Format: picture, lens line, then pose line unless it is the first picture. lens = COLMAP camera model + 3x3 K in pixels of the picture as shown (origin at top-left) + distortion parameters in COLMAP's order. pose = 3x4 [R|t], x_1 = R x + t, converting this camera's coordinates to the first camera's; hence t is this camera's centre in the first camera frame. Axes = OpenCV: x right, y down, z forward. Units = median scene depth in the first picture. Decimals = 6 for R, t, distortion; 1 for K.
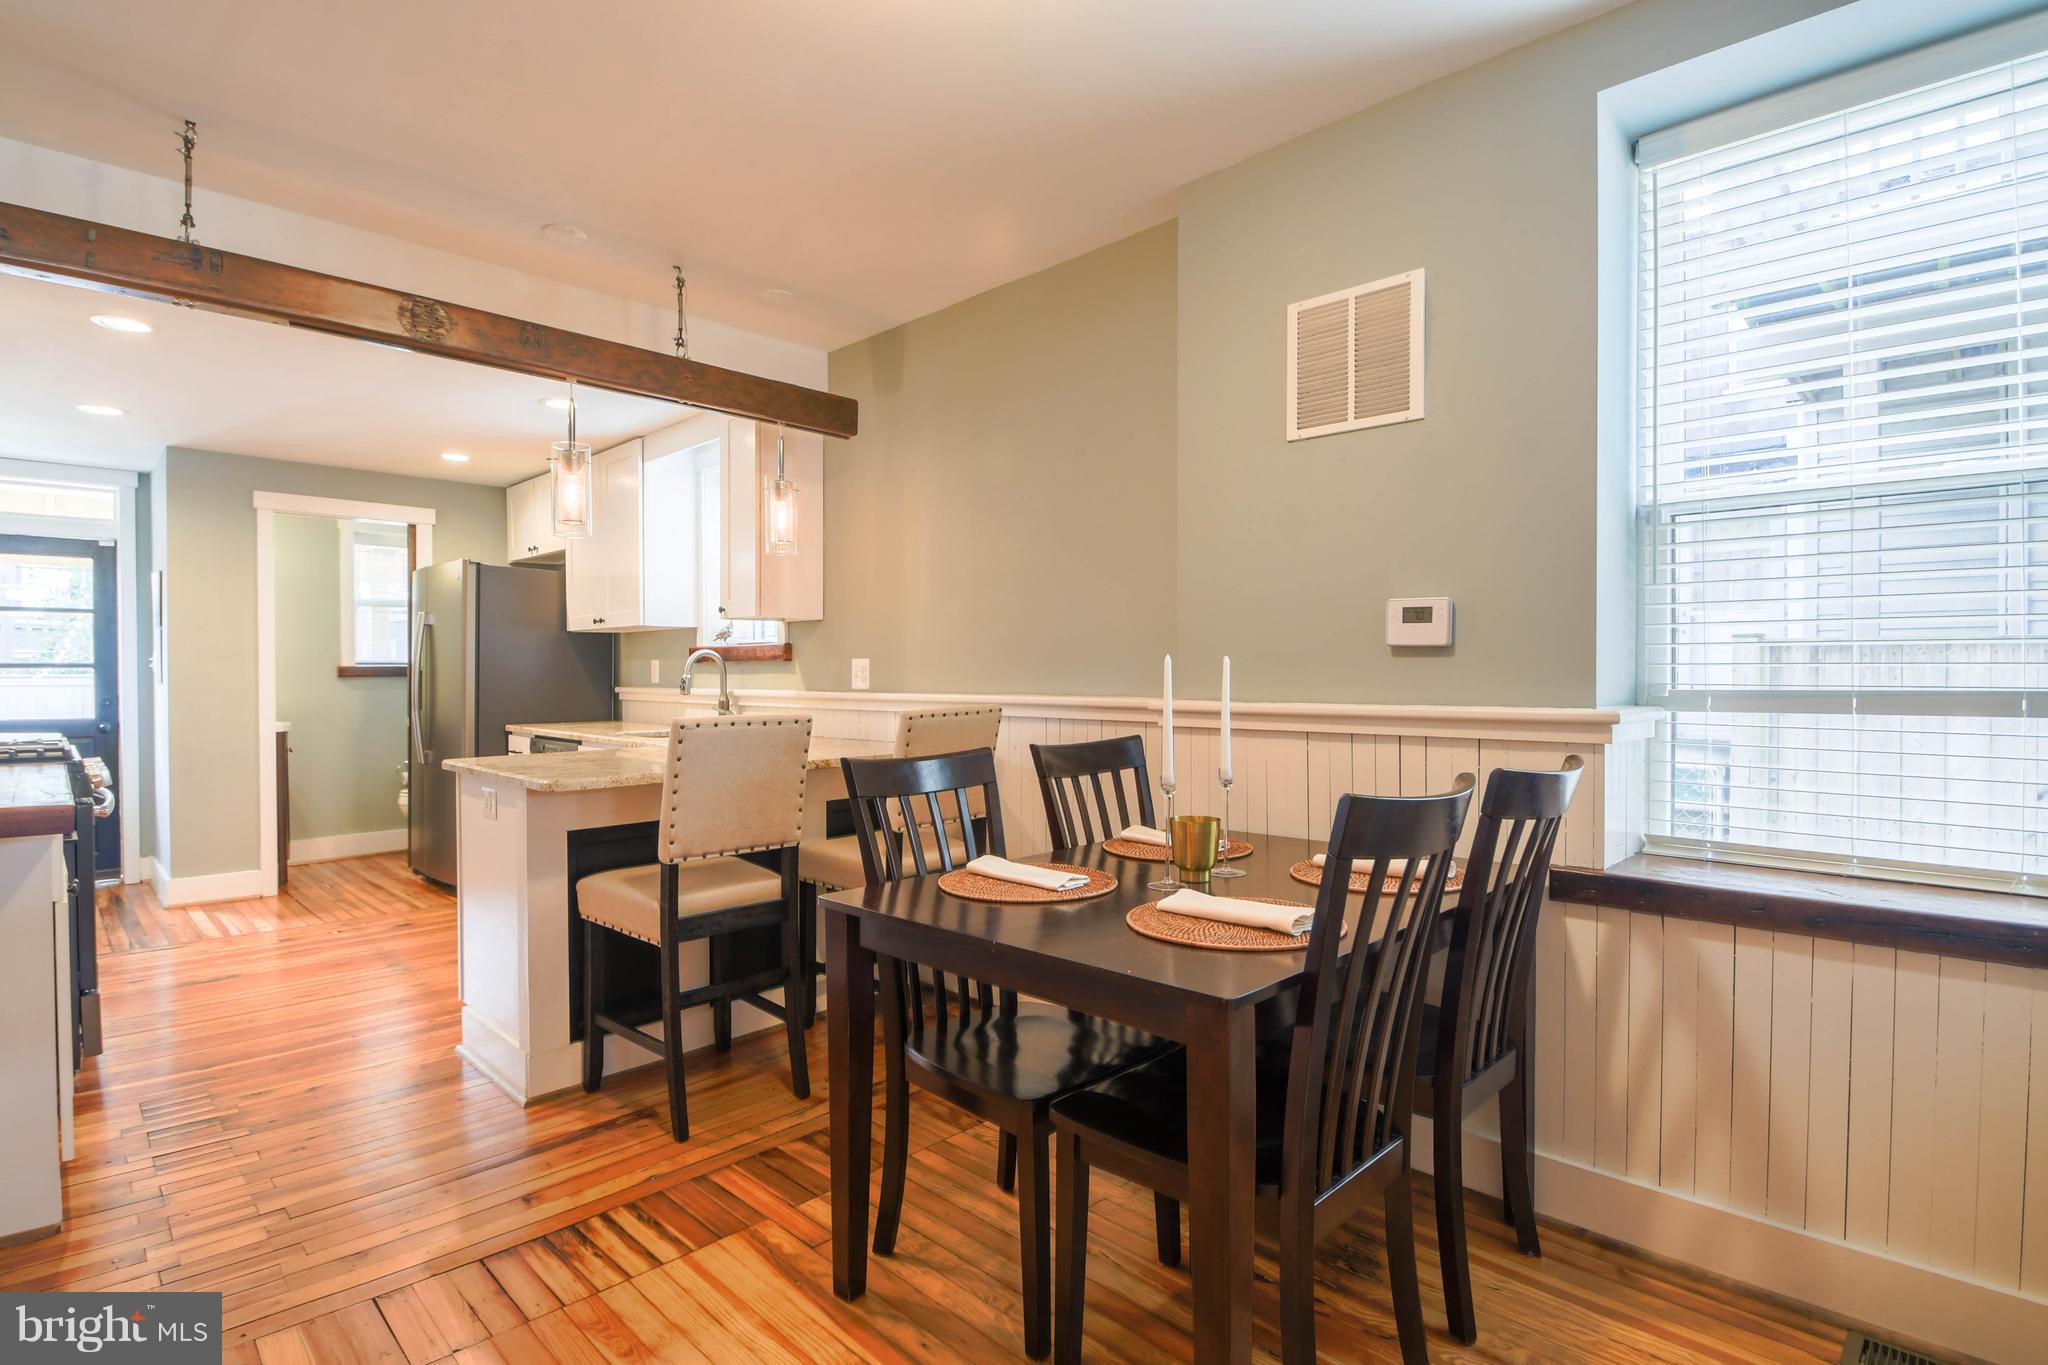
lens RADIAL K [[990.5, 0, 1006.2], [0, 990.5, 684.4], [0, 0, 1]] dist [-0.001295, -0.016673]
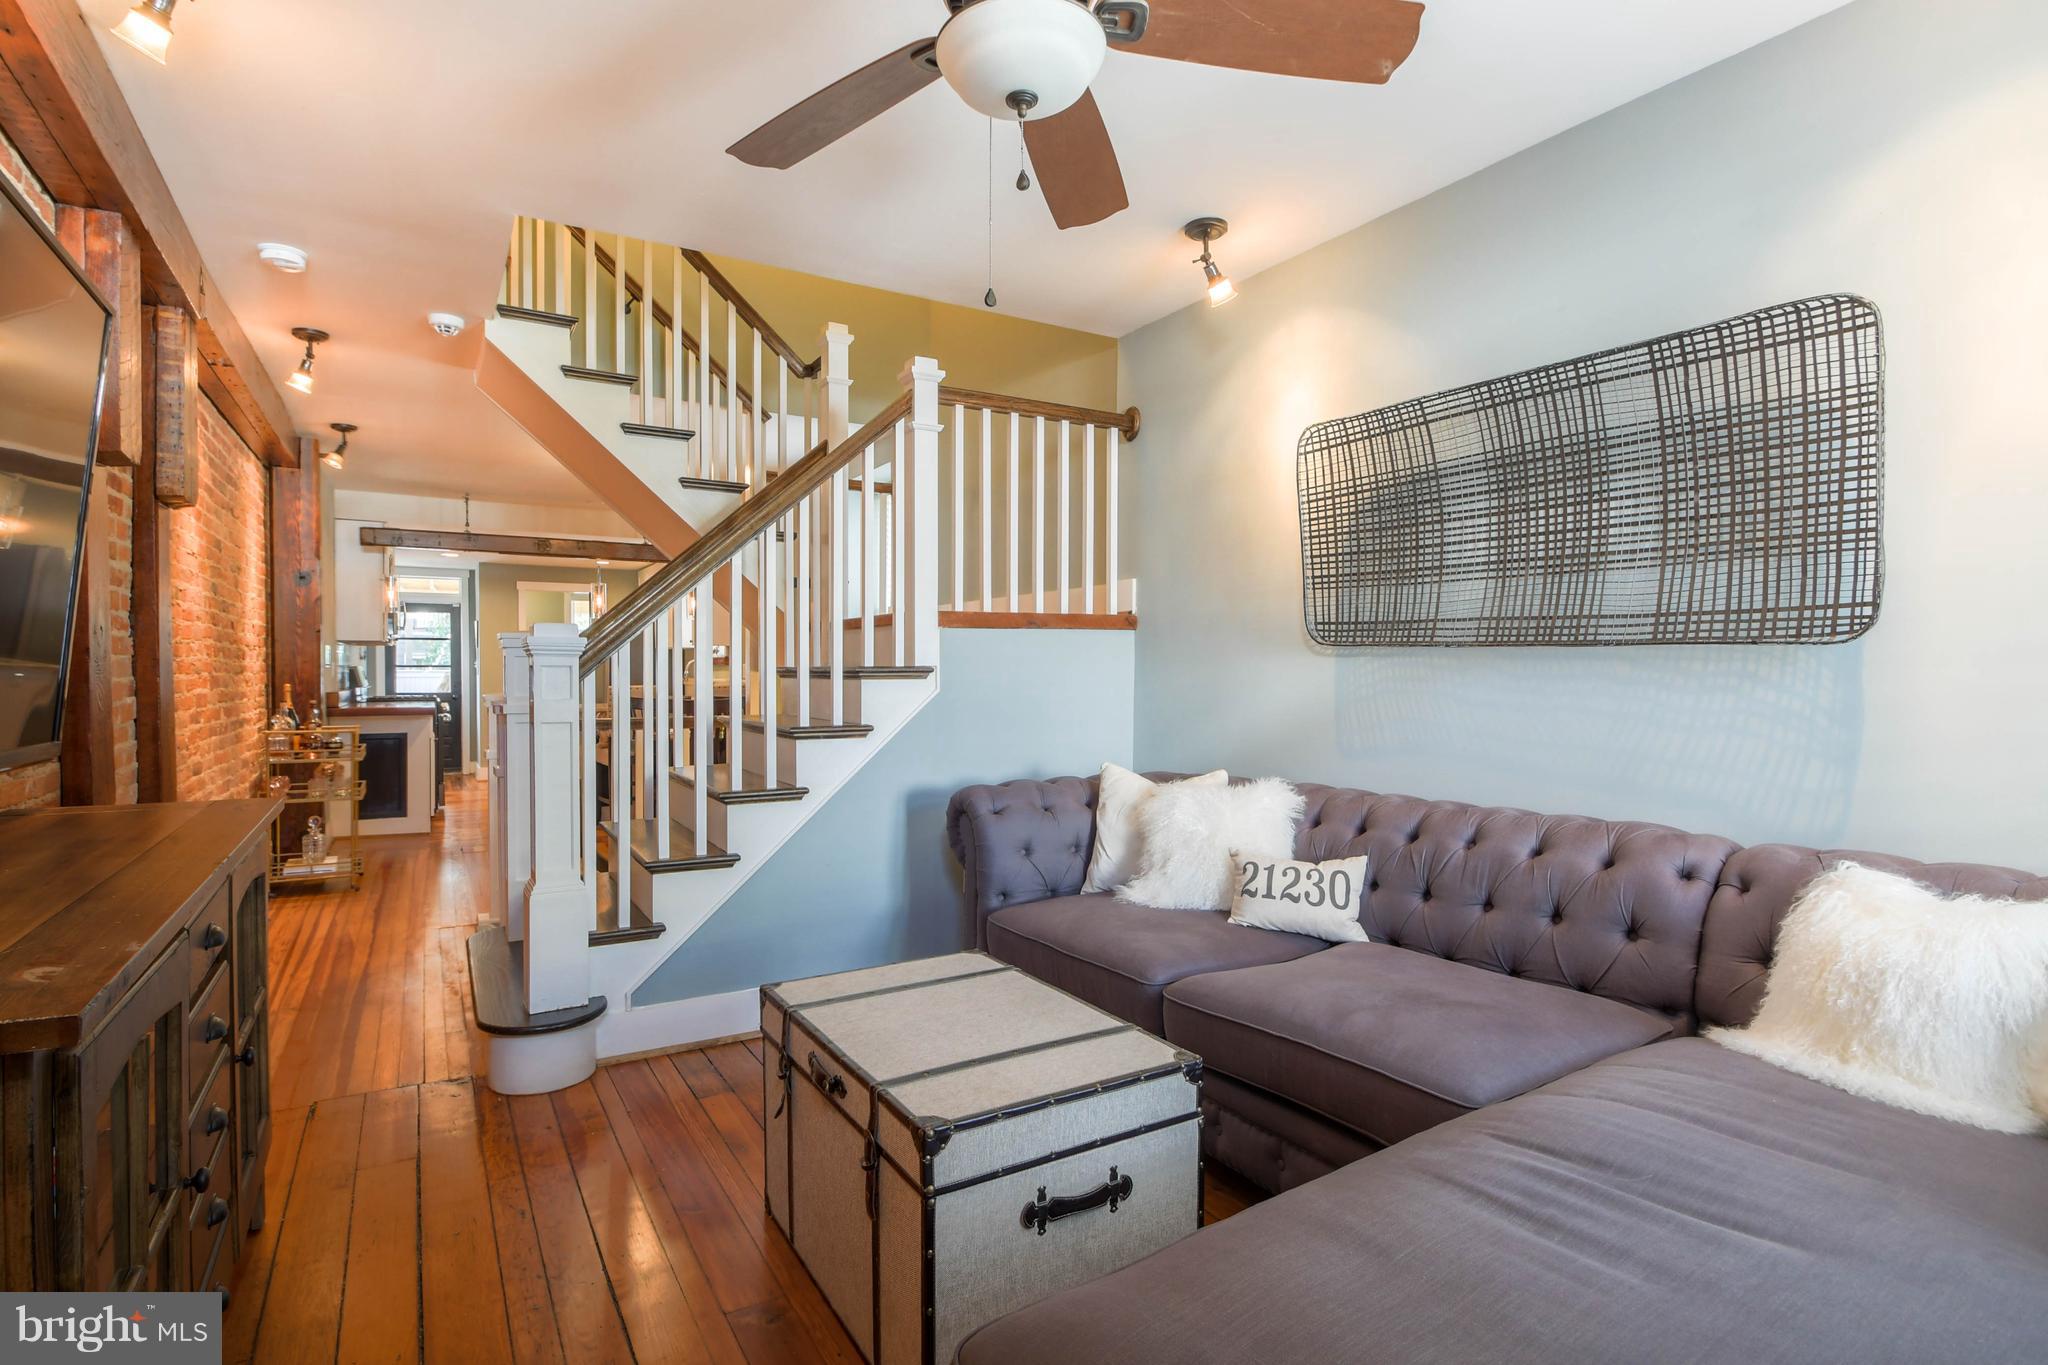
lens RADIAL K [[986.0, 0, 1001.7], [0, 986.0, 680.8], [0, 0, 1]] dist [0.000291, -0.014327]
pose [[0.968360, 0.005044, -0.249507, 0.820152], [-0.005226, 0.999986, -0.000064, 0.007458], [0.249504, 0.001366, 0.968373, -0.831861]]
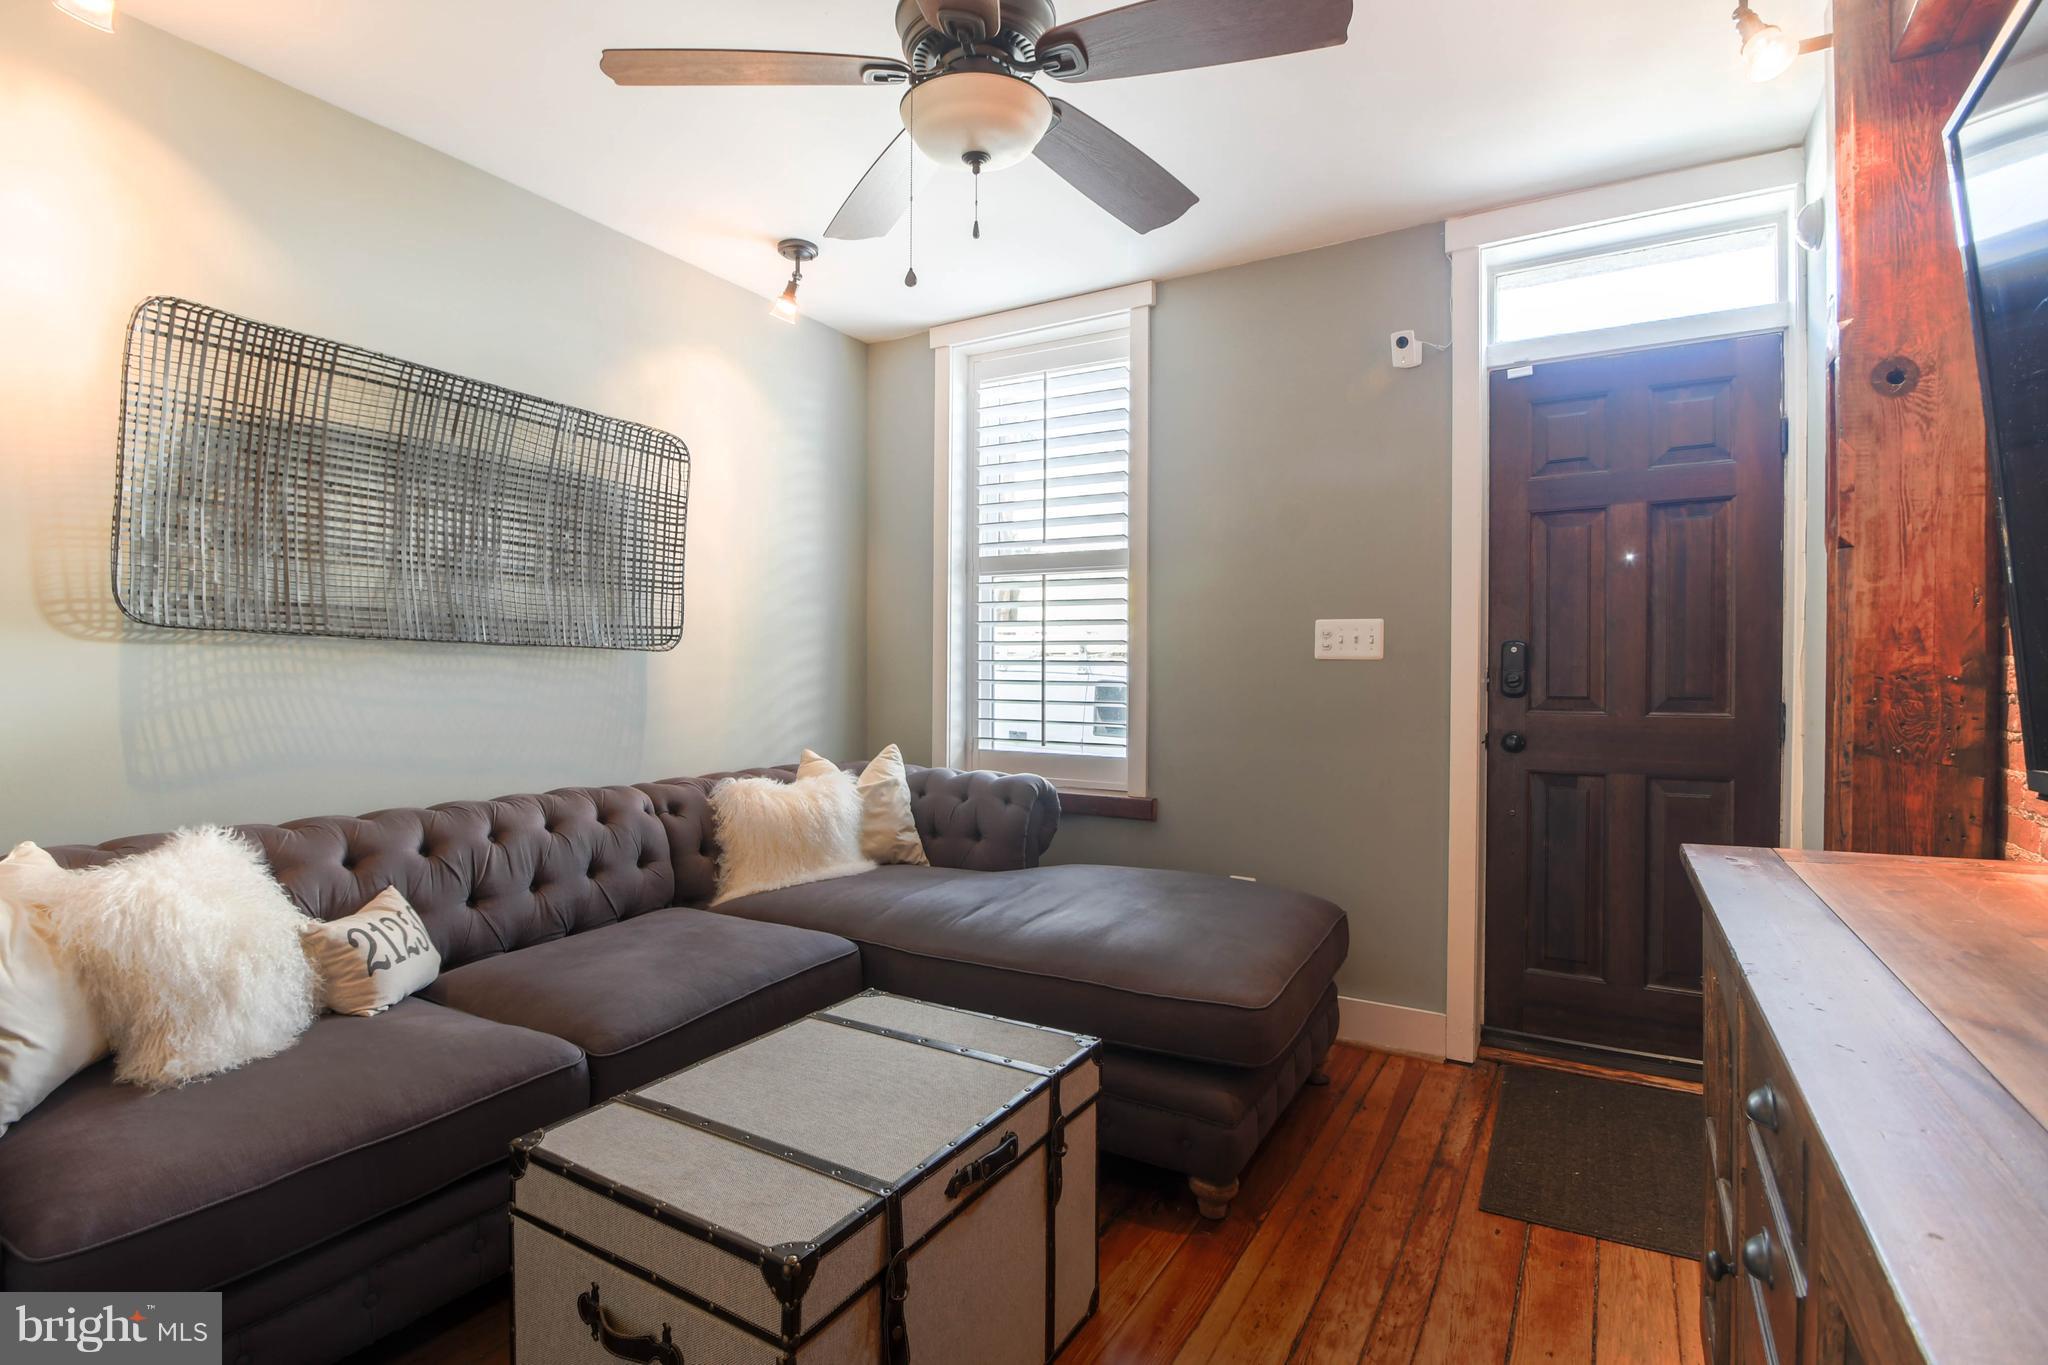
lens RADIAL K [[986.0, 0, 1001.7], [0, 986.0, 680.8], [0, 0, 1]] dist [0.000291, -0.014327]
pose [[-0.229989, -0.008403, 0.973157, 0.372769], [0.004050, 0.999946, 0.009591, 0.004541], [-0.973185, 0.006147, -0.229942, -0.428675]]
